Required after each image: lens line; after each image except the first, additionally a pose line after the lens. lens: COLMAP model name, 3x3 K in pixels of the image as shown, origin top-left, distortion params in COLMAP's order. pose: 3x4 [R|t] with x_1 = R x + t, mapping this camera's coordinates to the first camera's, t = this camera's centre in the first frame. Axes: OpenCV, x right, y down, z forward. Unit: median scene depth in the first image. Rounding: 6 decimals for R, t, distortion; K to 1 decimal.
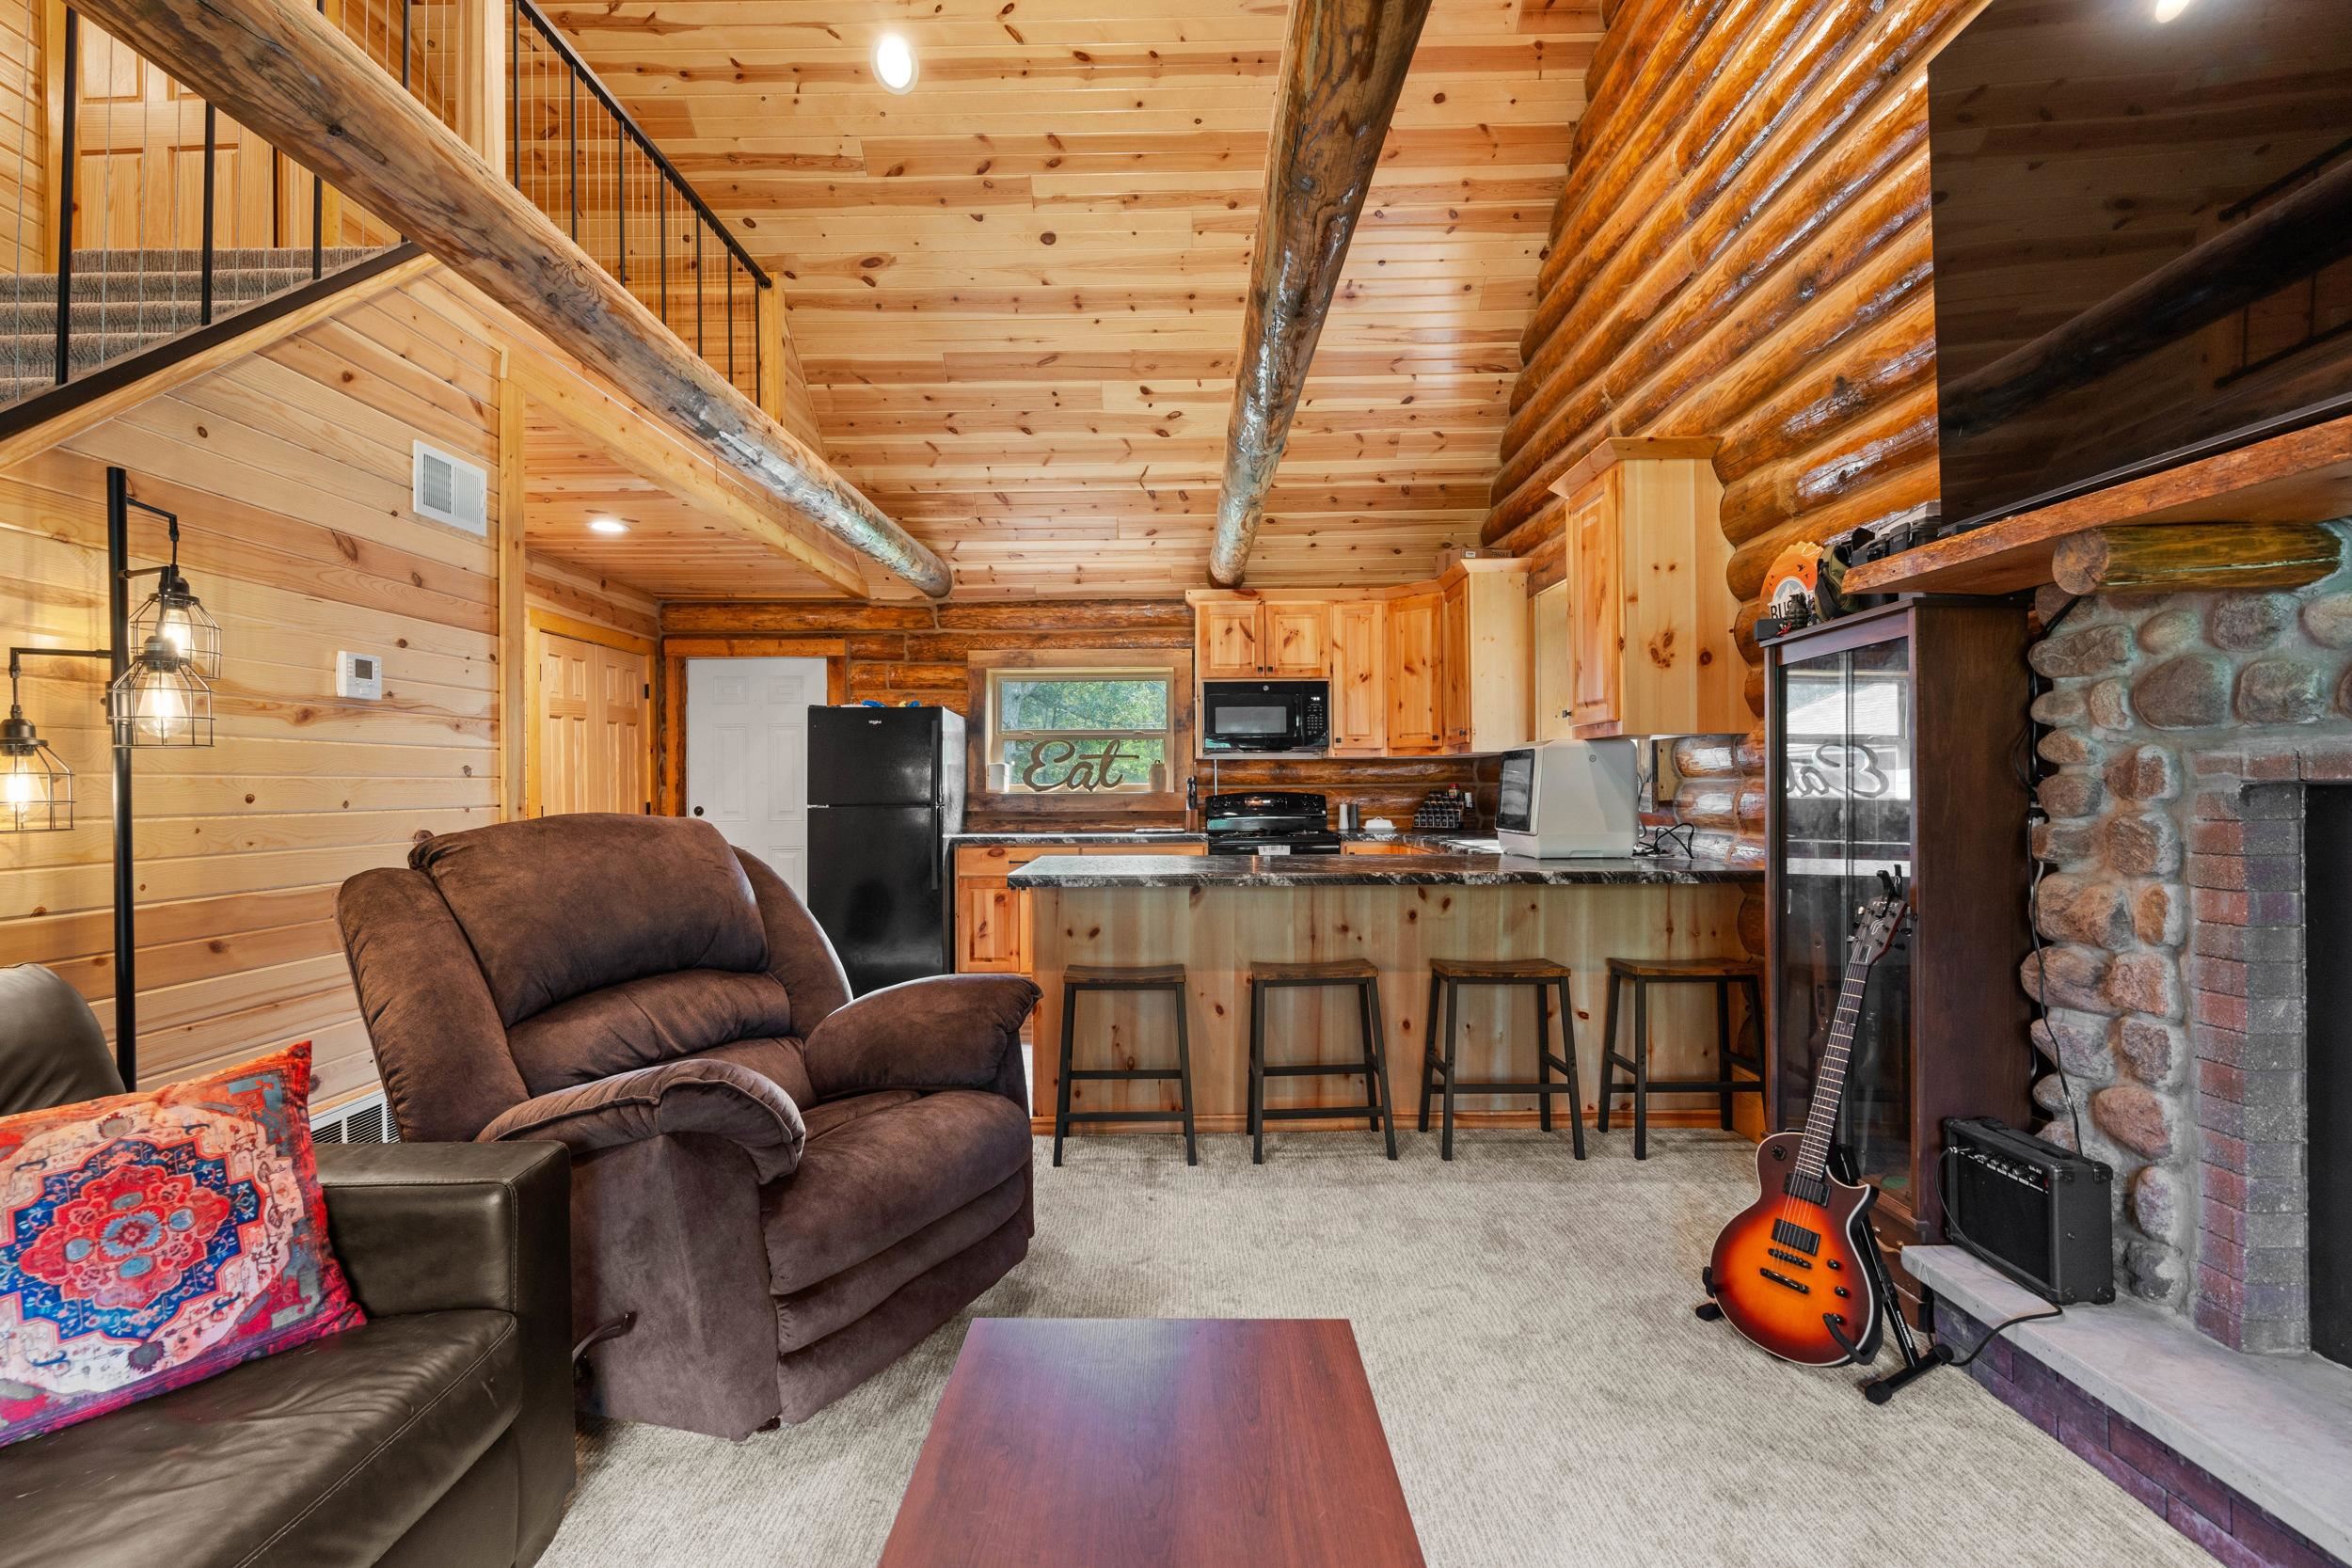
lens RADIAL K [[1058.8, 0, 1164.1], [0, 1058.8, 778.7], [0, 0, 1]] dist [-0.004642, 0.001732]
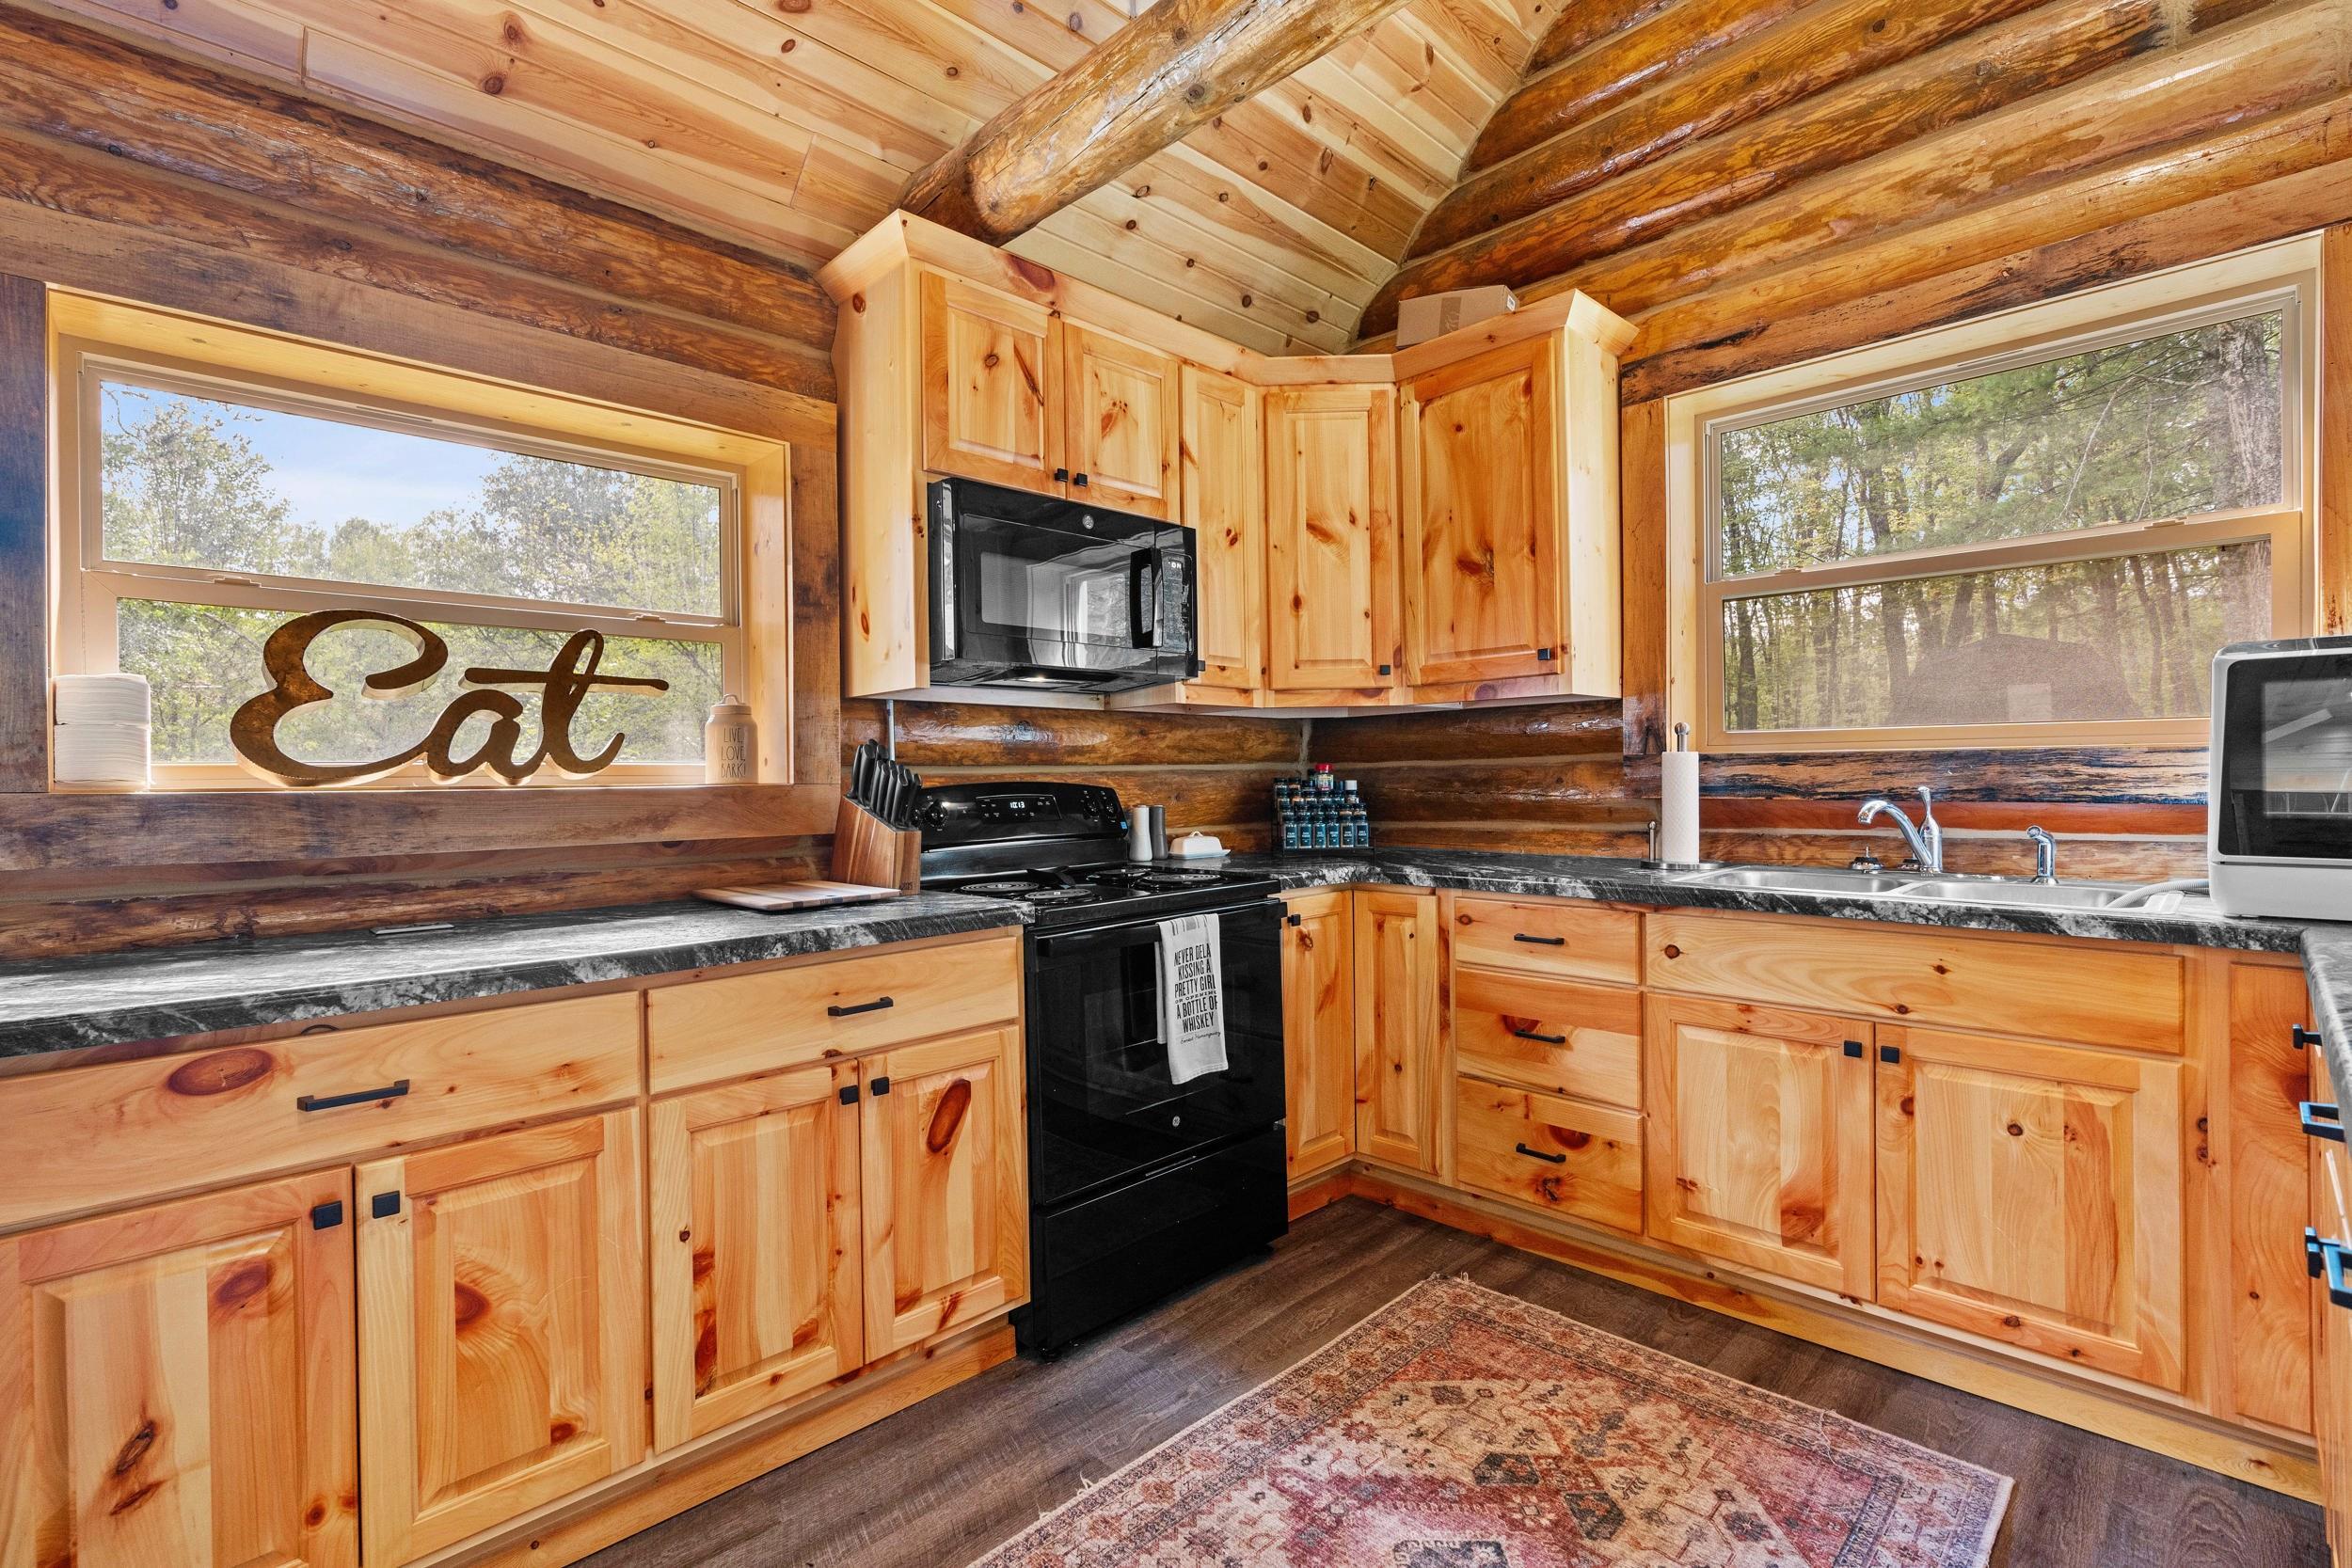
lens RADIAL K [[1056.0, 0, 1166.9], [0, 1056.0, 779.2], [0, 0, 1]] dist [-0.007712, 0.003195]
pose [[0.713211, -0.004949, 0.700932, -0.172846], [0.003547, 0.999988, 0.003451, 0.011315], [-0.700940, 0.000025, 0.713220, 0.727395]]
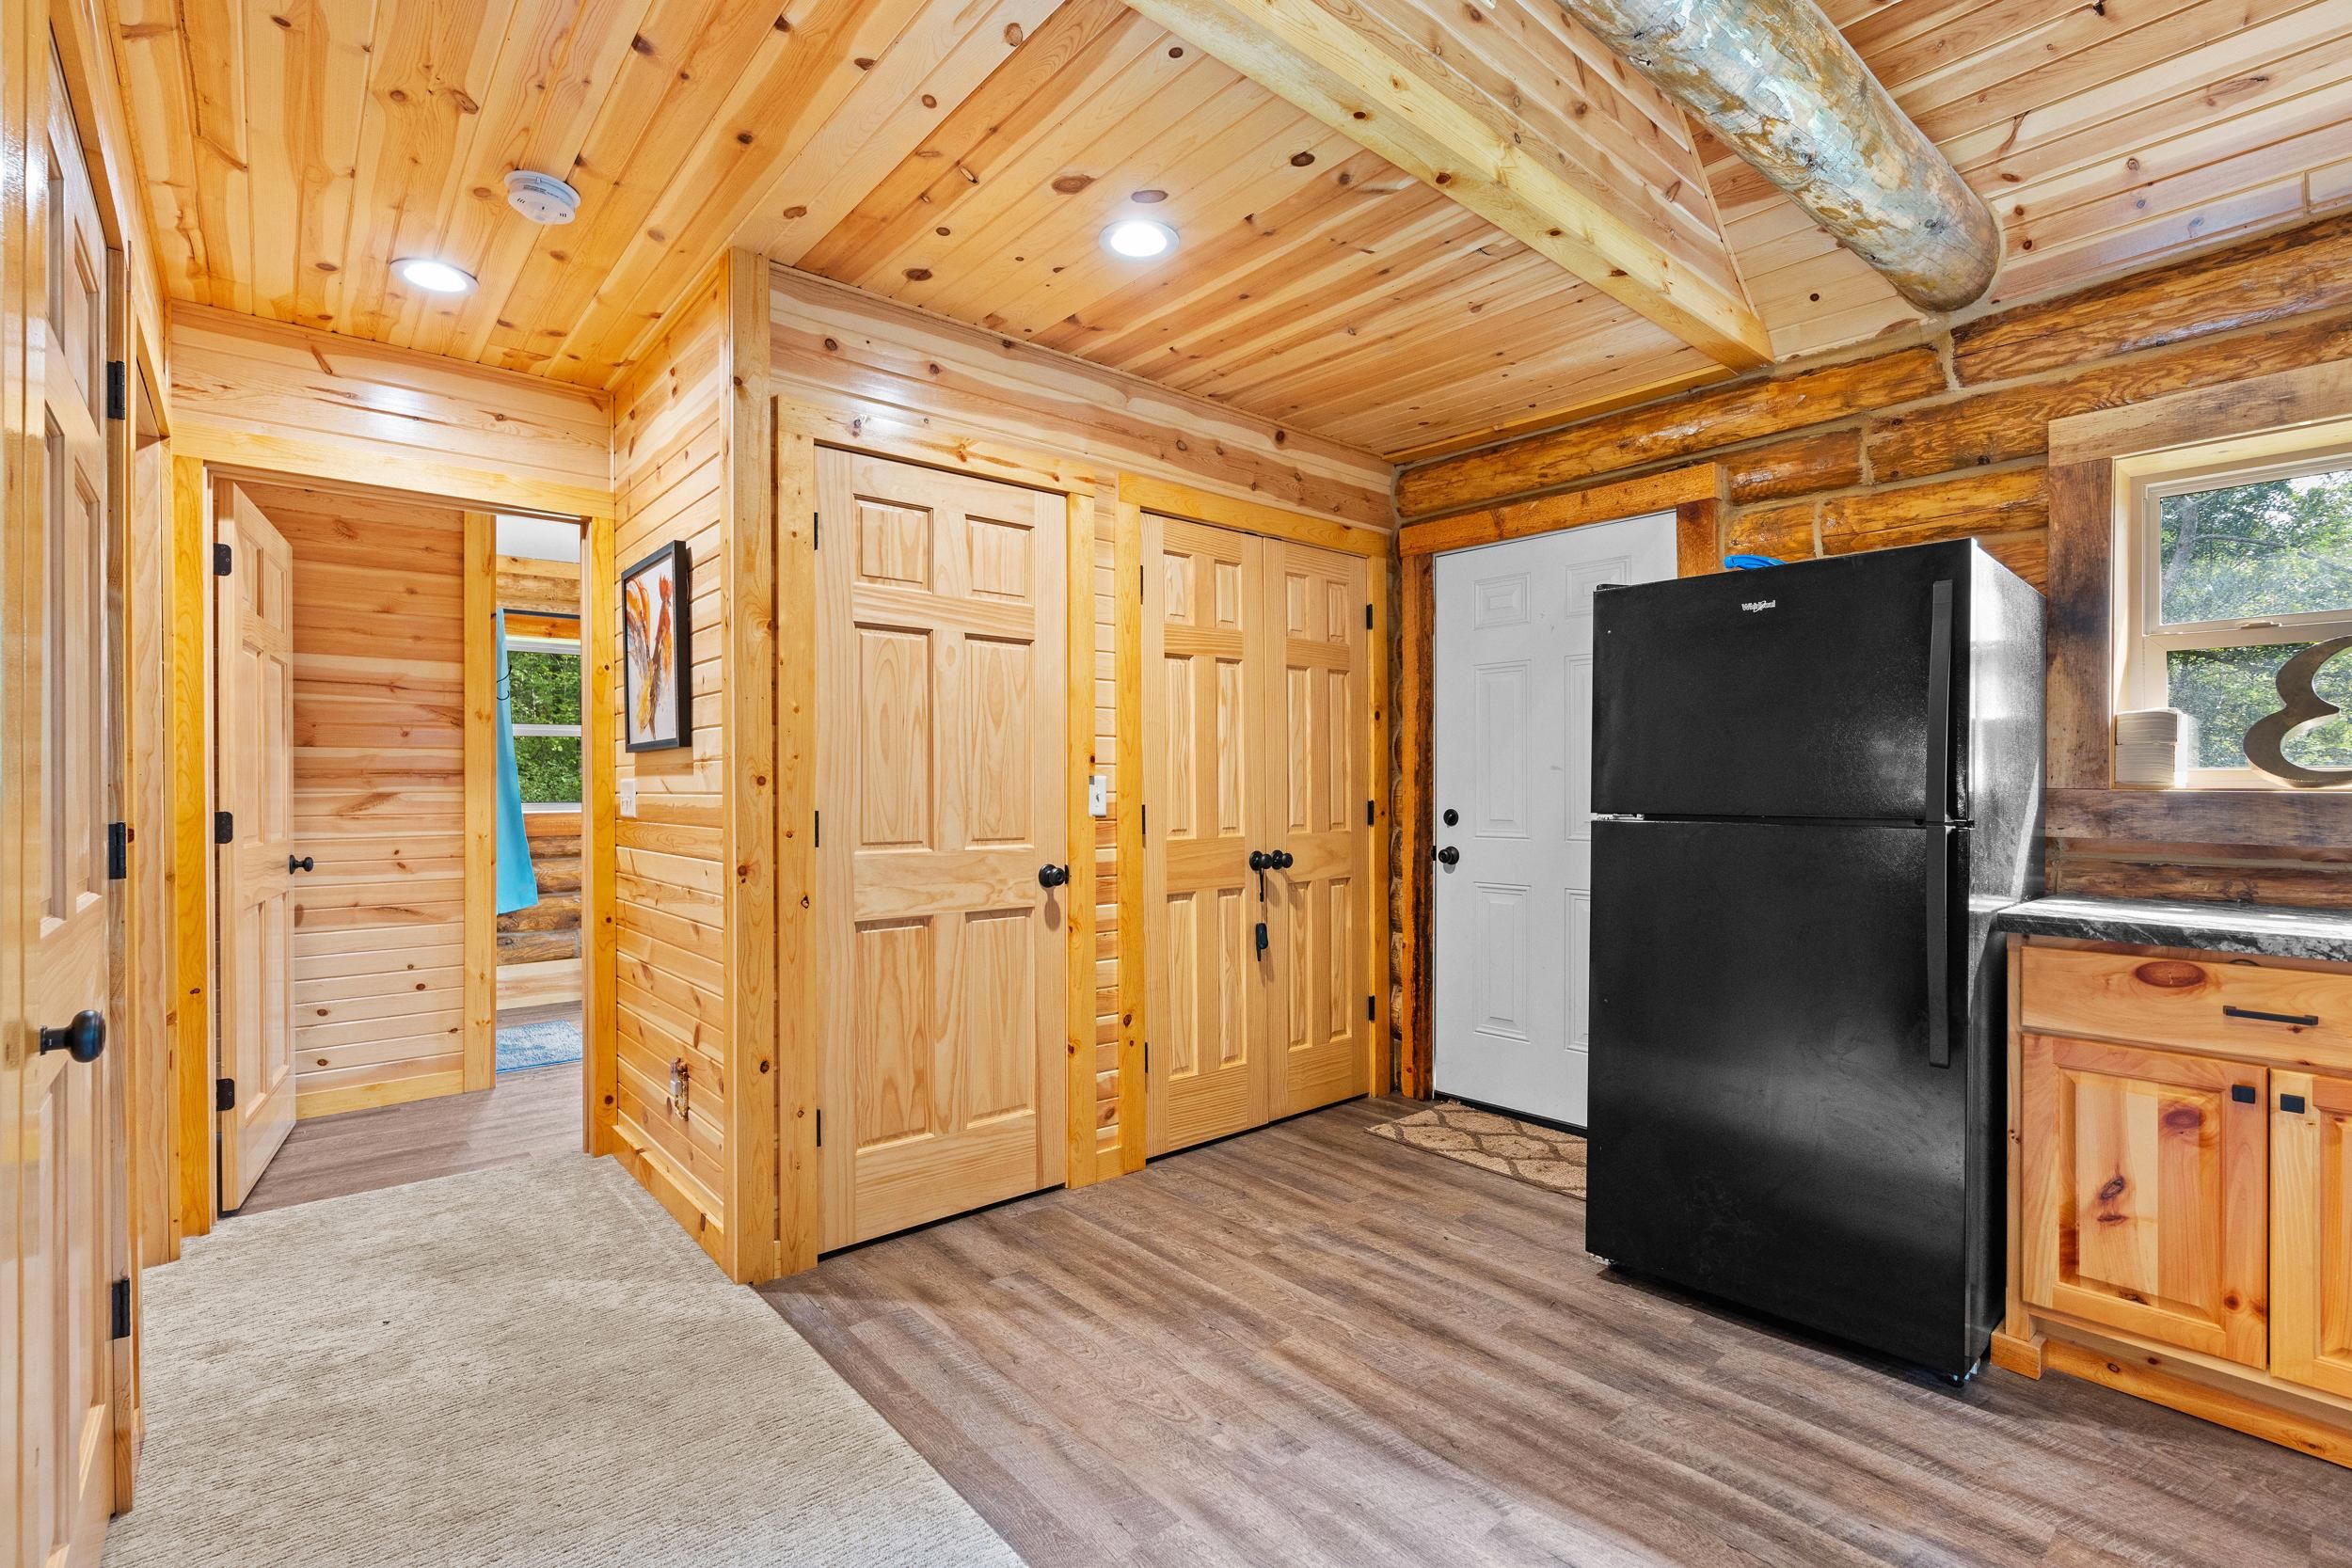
lens RADIAL K [[1061.9, 0, 1160.8], [0, 1061.9, 786.9], [0, 0, 1]] dist [-0.011805, 0.004695]
pose [[0.654779, 0.007342, -0.755785, -0.118714], [0.001780, 0.999935, 0.011256, 0.008326], [0.755818, -0.008715, 0.654724, 0.563740]]
